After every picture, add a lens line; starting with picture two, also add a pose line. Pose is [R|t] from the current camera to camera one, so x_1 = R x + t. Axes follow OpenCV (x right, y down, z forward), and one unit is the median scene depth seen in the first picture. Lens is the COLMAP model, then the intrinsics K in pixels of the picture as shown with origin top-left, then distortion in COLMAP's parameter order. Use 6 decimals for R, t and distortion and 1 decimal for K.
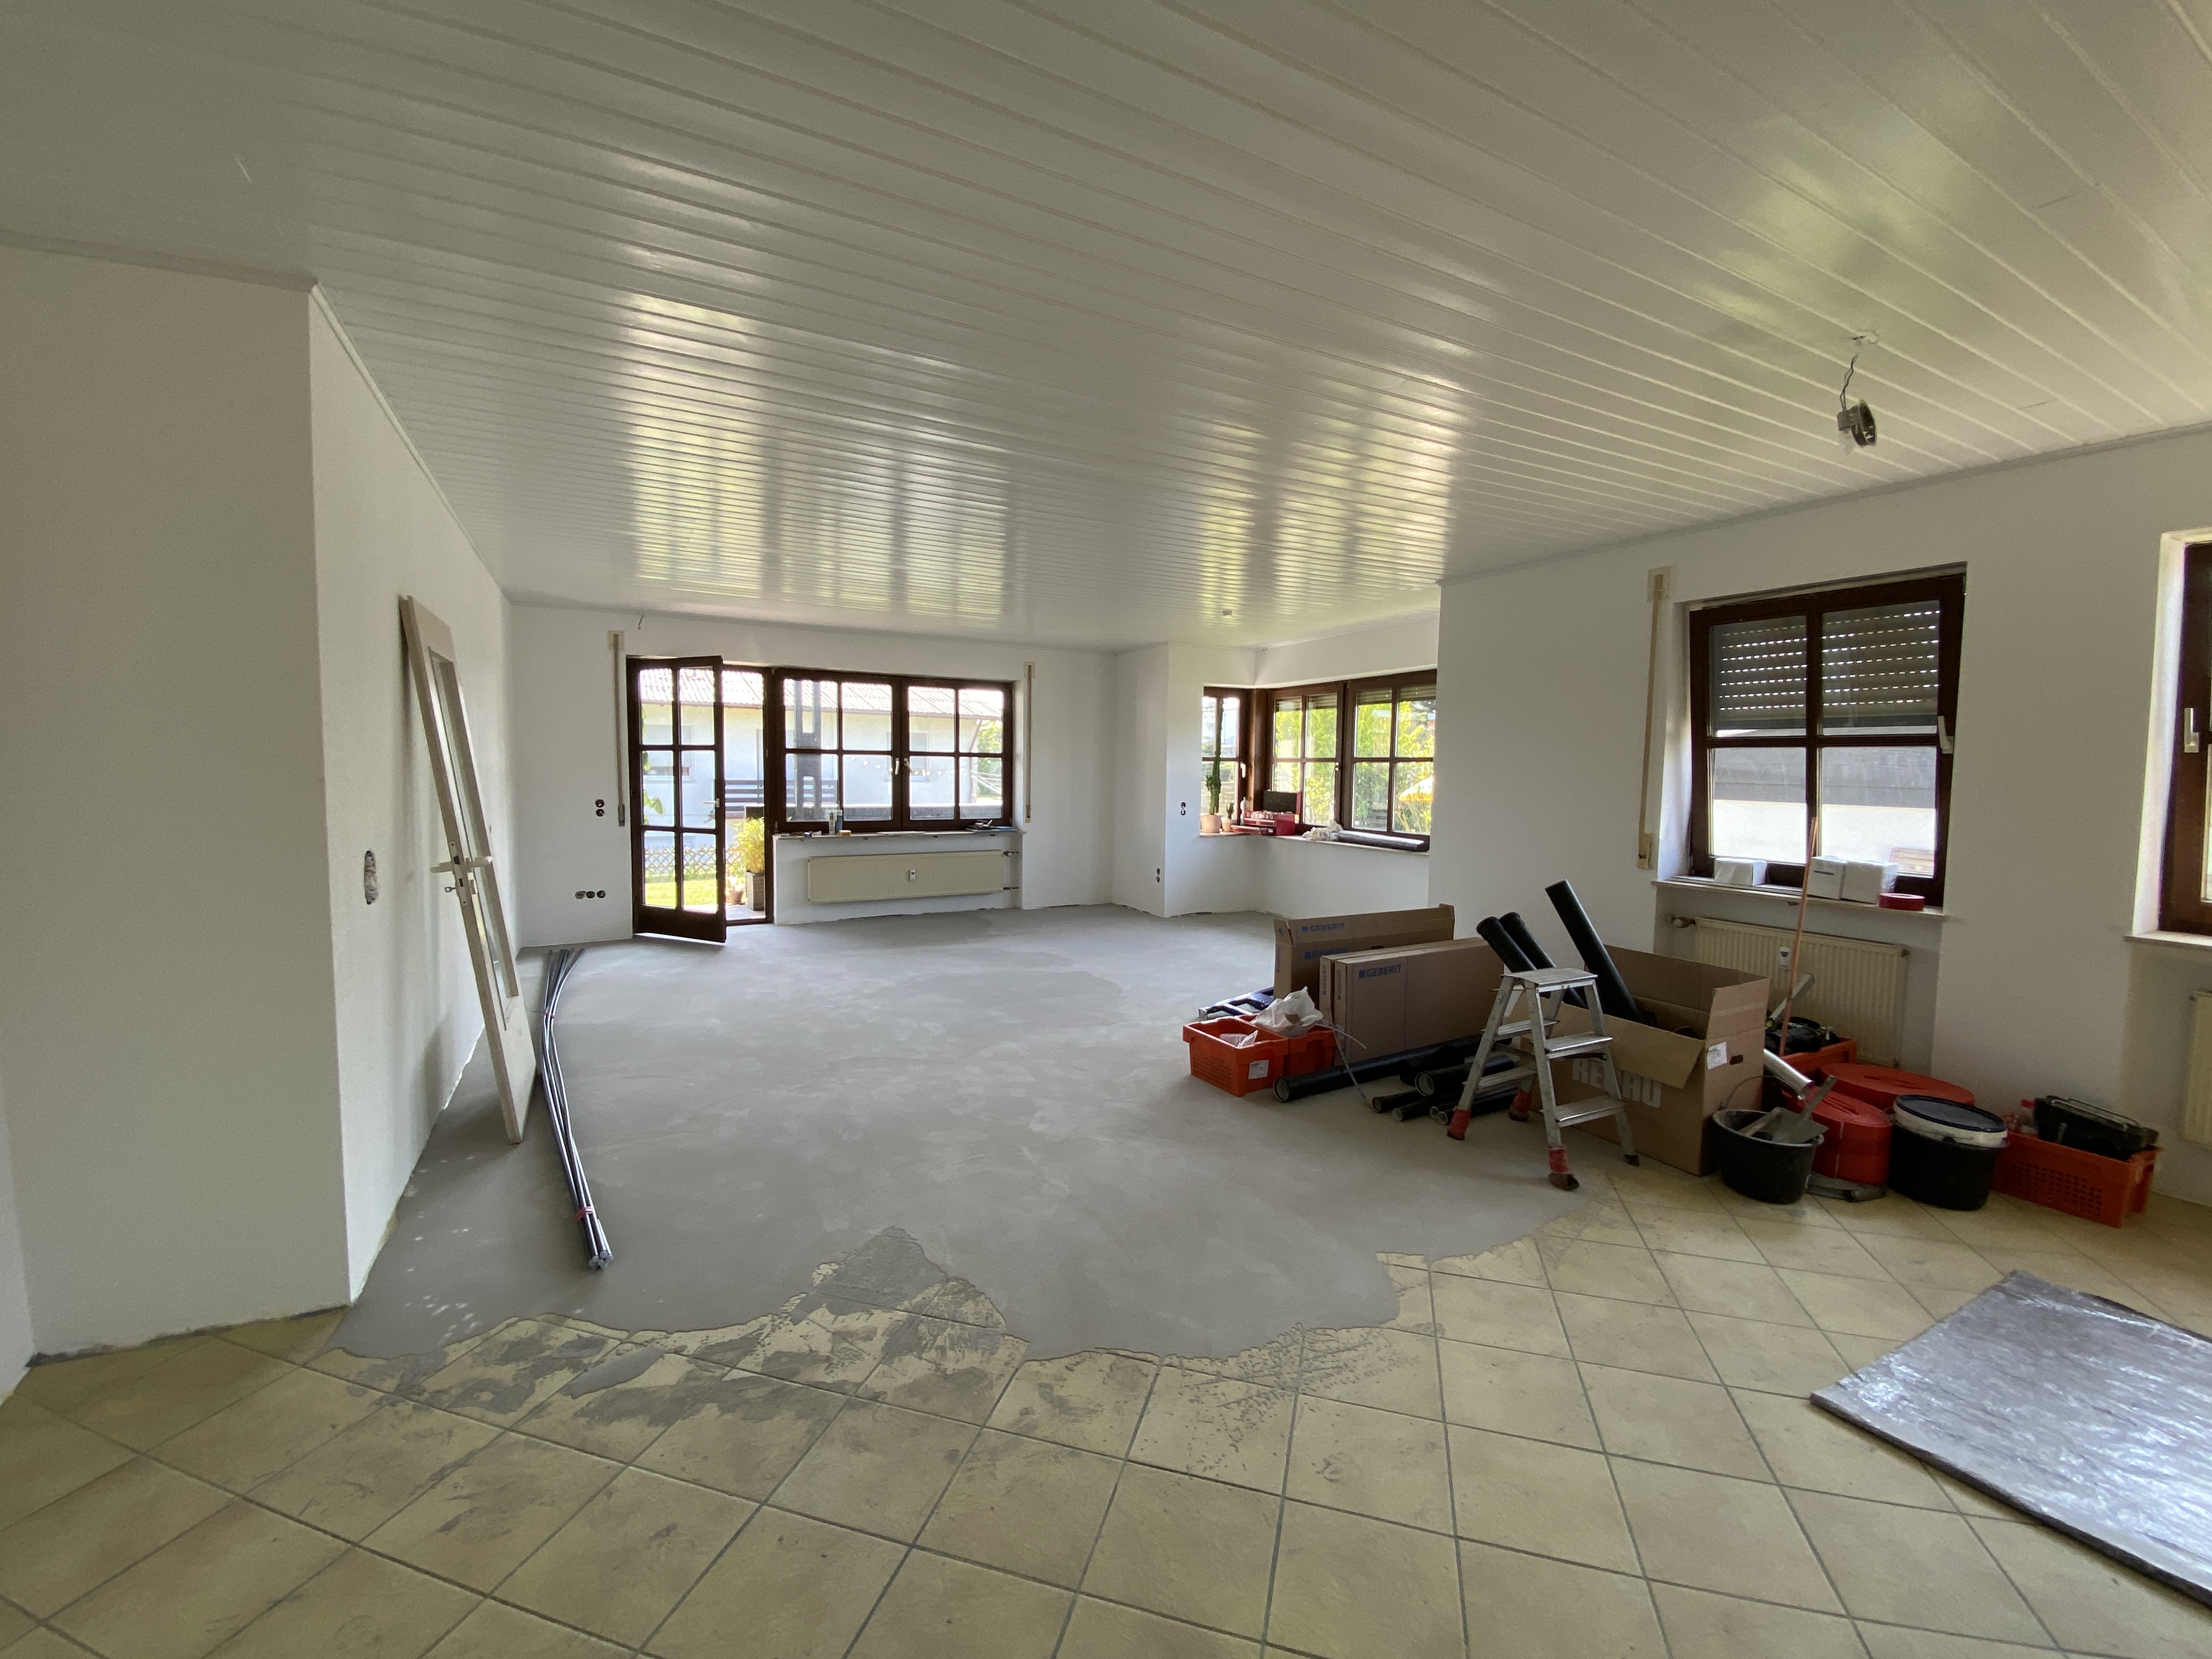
lens RADIAL K [[888.7, 0, 1120.7], [0, 888.7, 830.5], [0, 0, 1]] dist [0.014922, -0.022642]
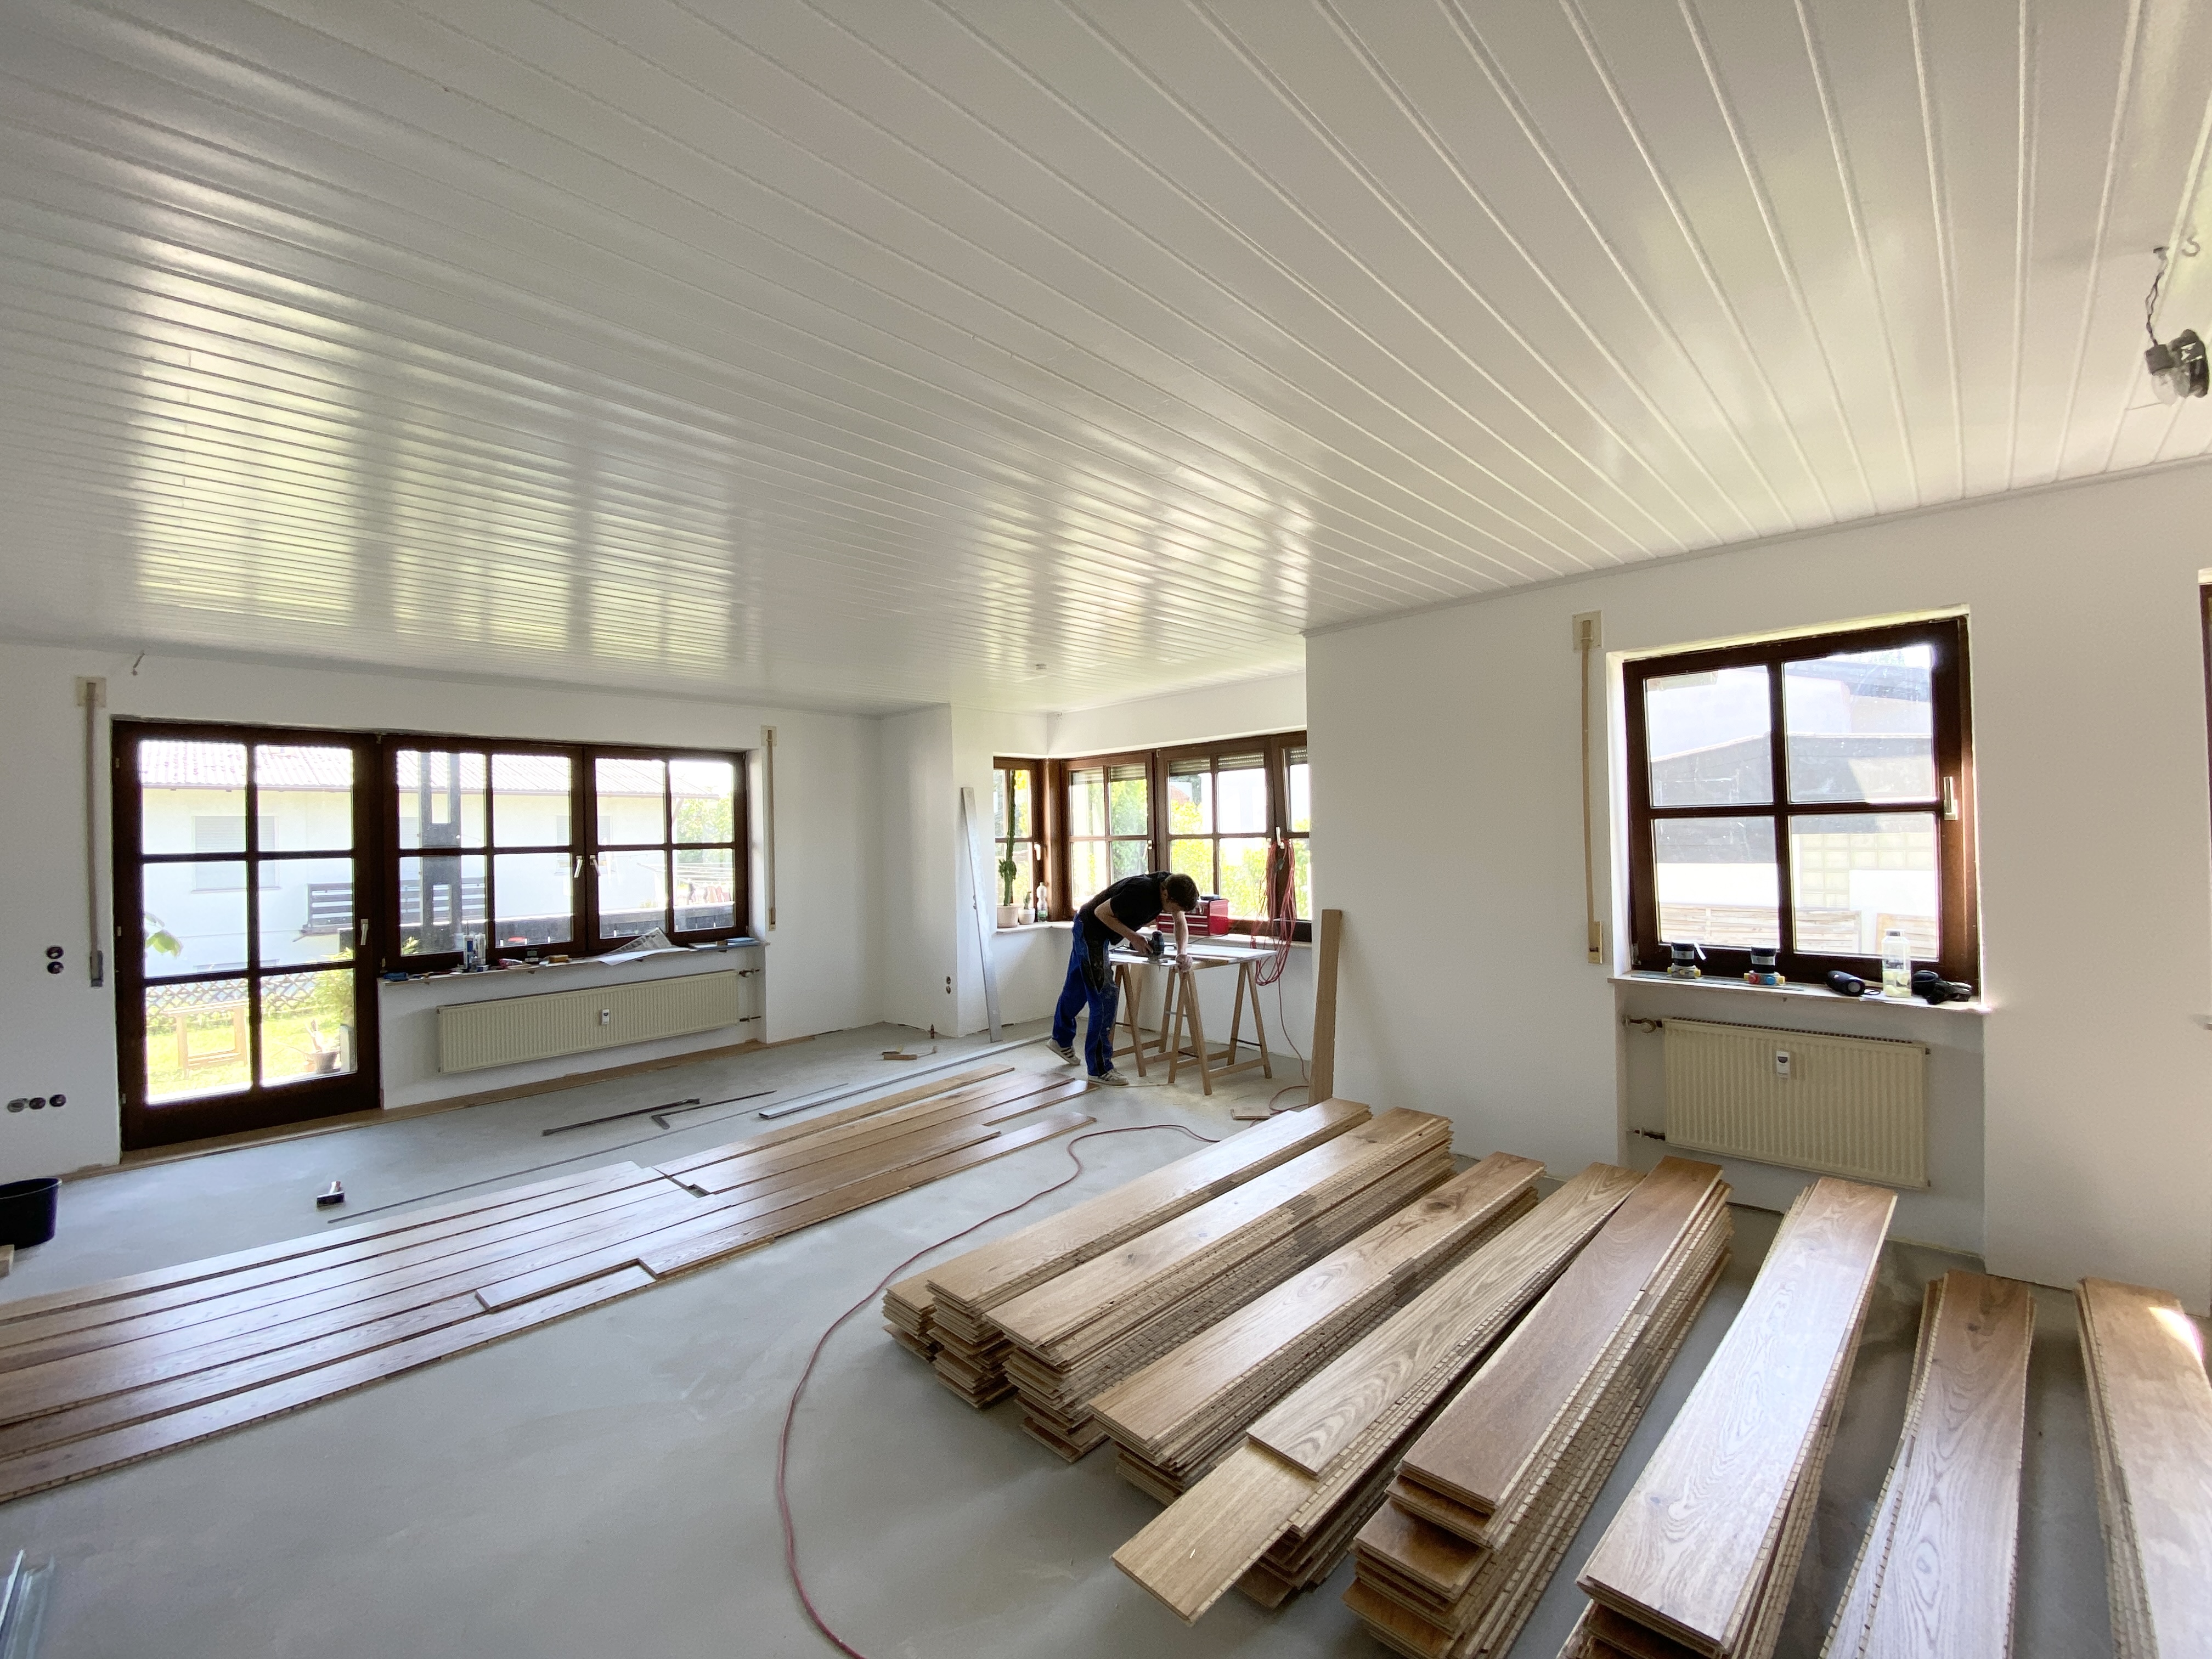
lens RADIAL K [[888.7, 0, 1120.7], [0, 888.7, 830.5], [0, 0, 1]] dist [0.014922, -0.022642]
pose [[0.953241, -0.031215, 0.300593, -0.045162], [0.055455, 0.995829, -0.072448, -0.023199], [-0.297078, 0.085730, 0.950997, 0.162227]]
